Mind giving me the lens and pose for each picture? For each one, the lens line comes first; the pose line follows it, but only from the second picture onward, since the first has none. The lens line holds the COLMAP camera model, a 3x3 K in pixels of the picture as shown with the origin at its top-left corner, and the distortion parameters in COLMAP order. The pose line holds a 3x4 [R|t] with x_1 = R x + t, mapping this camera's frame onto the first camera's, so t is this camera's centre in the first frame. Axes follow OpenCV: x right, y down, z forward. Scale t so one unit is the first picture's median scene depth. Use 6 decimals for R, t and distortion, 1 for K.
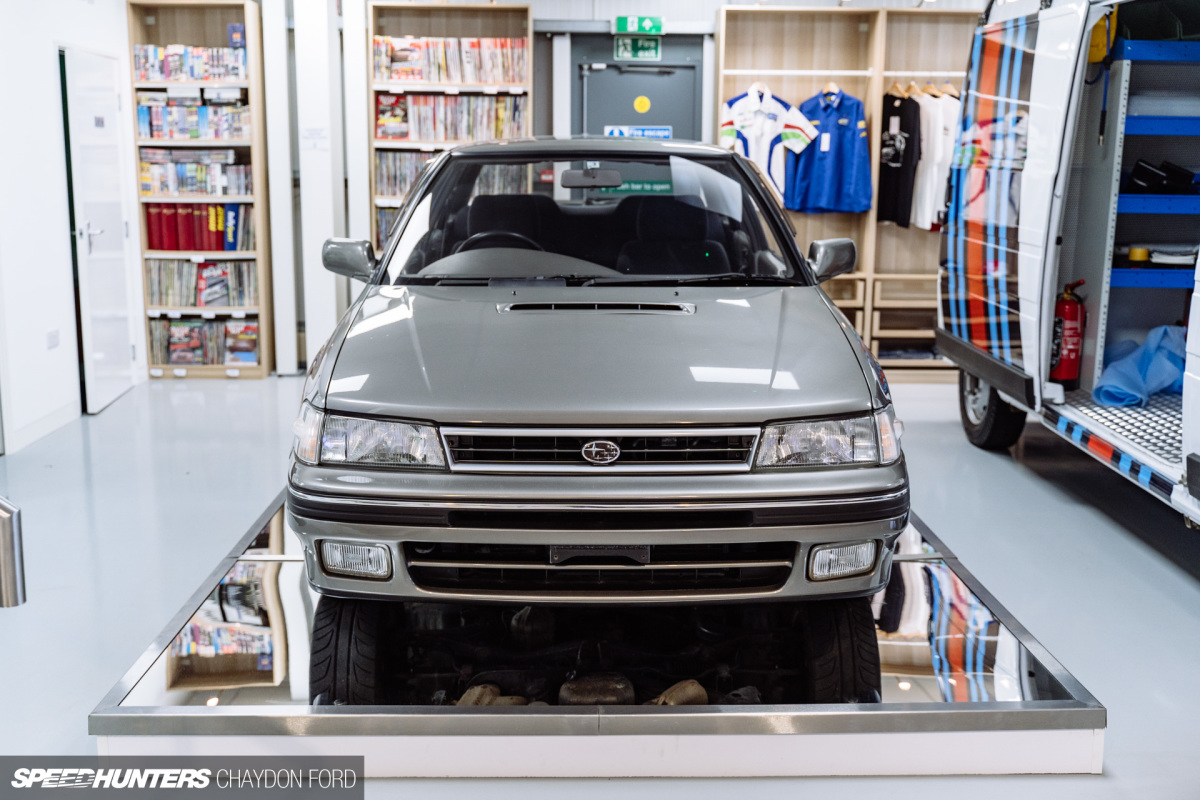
lens RADIAL K [[1306.4, 0, 600.7], [0, 1306.4, 402.5], [0, 0, 1]] dist [0.020059, 0.000000]
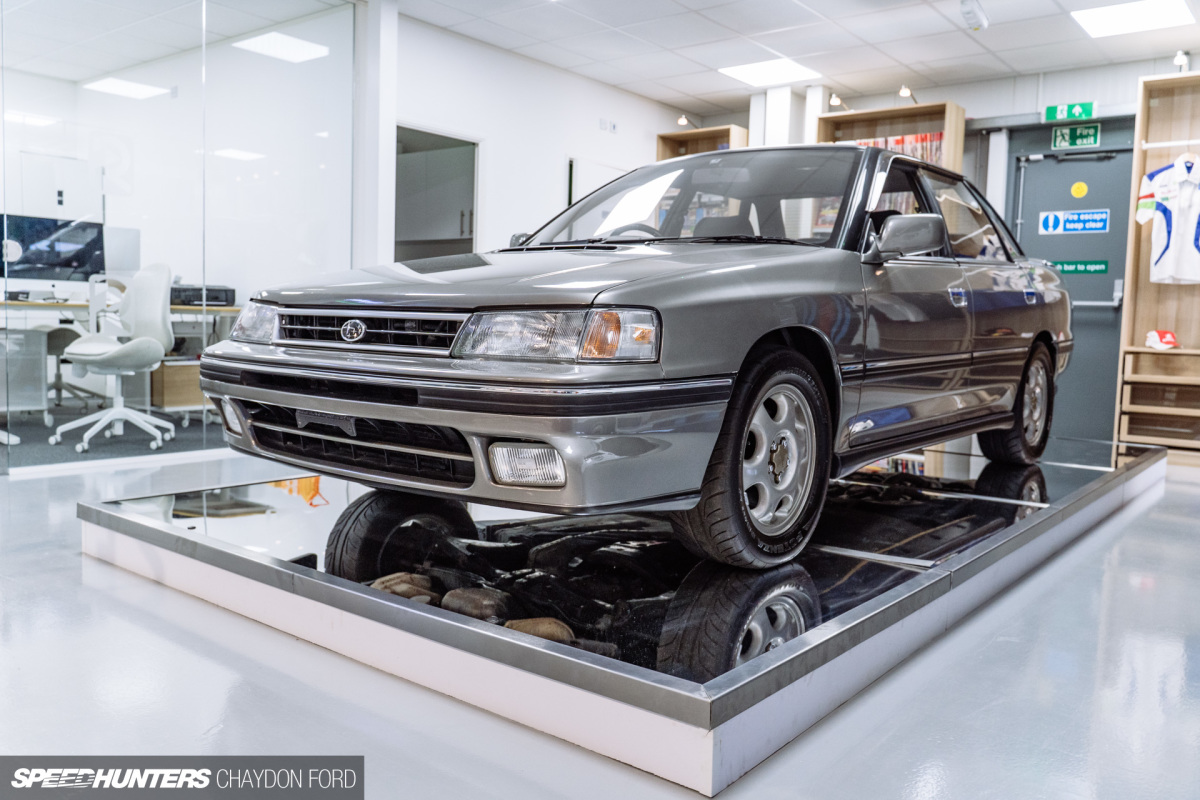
lens RADIAL K [[972.6, 0, 600.2], [0, 972.6, 392.2], [0, 0, 1]] dist [-0.009233, 0.004785]
pose [[0.759242, 0.065068, -0.647547, 0.262832], [-0.148545, 0.986051, -0.075085, 0.045930], [0.633629, 0.153197, 0.758317, 0.211045]]
